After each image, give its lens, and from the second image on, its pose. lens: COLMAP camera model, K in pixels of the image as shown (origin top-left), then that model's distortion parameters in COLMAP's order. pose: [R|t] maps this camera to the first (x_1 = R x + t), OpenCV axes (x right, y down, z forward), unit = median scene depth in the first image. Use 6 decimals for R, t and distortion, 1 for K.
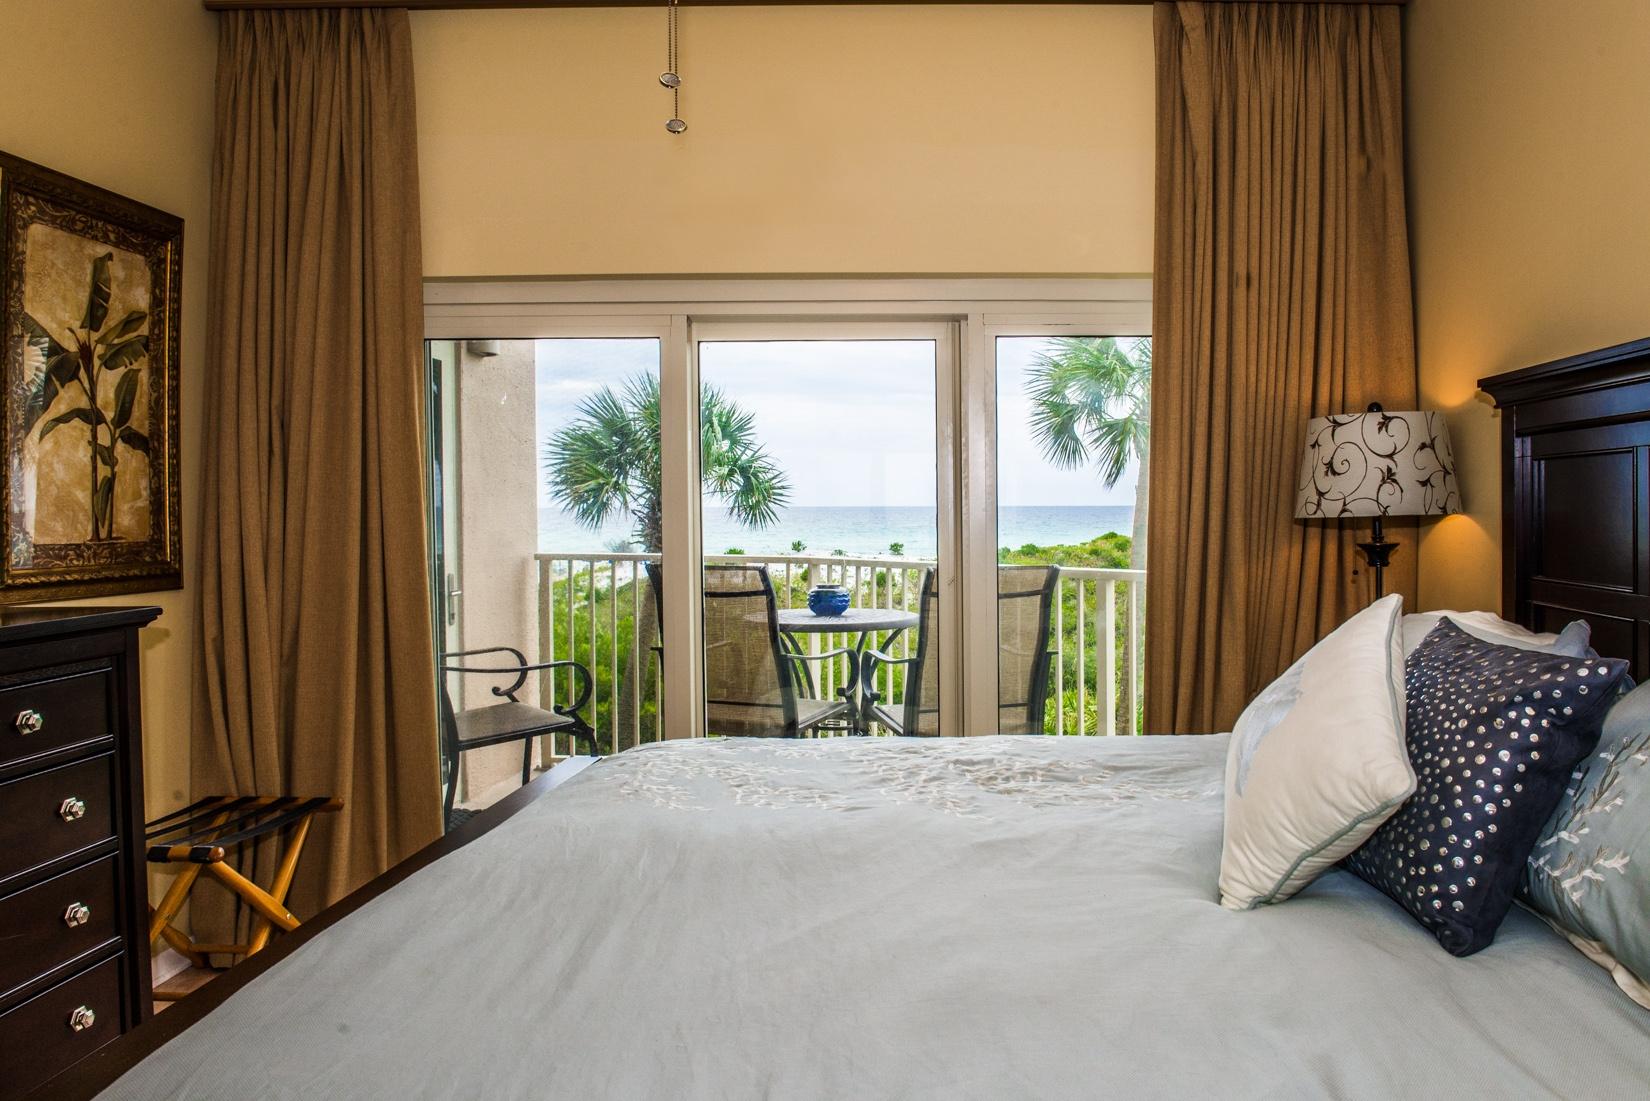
lens RADIAL K [[1131.6, 0, 825.0], [0, 1131.6, 550.5], [0, 0, 1]] dist [-0.044045, 0.000544]
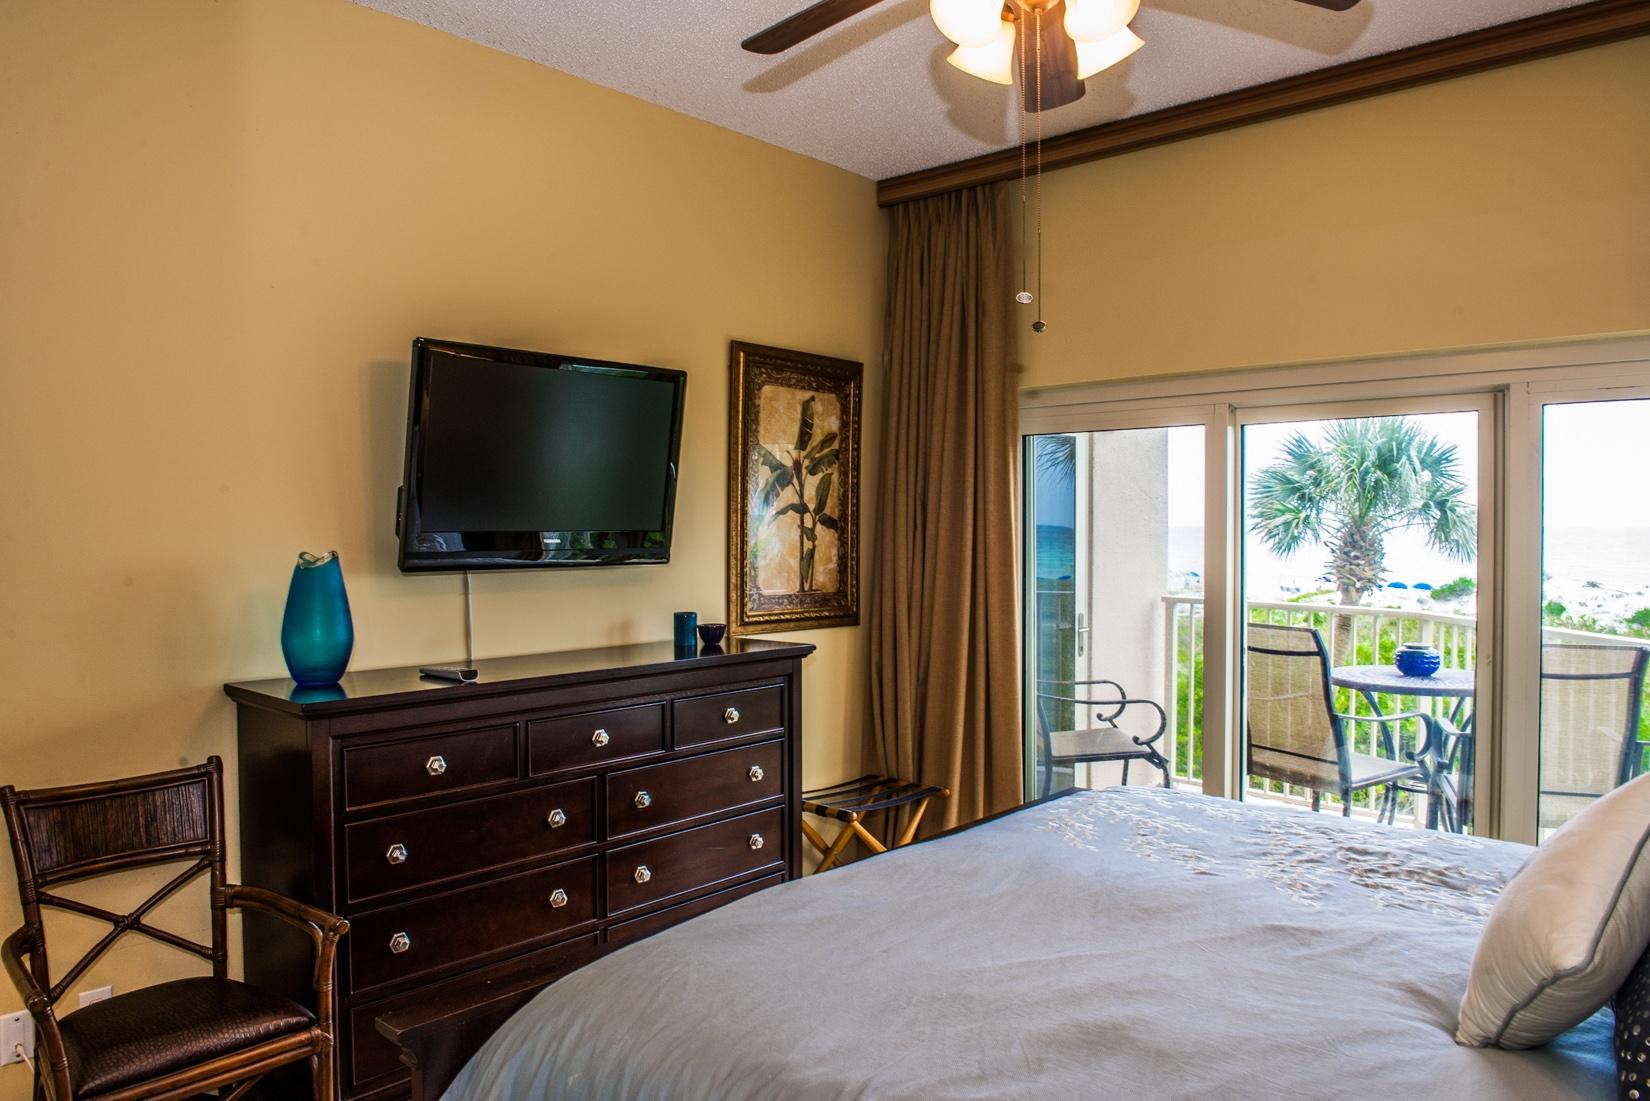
lens RADIAL K [[1075.4, 0, 825.0], [0, 1075.4, 550.5], [0, 0, 1]] dist [-0.066331, 0.000422]
pose [[0.749923, 0.016096, -0.661329, 0.301252], [-0.013791, 0.999867, 0.008697, -0.073367], [0.661381, 0.002598, 0.750046, -0.056746]]
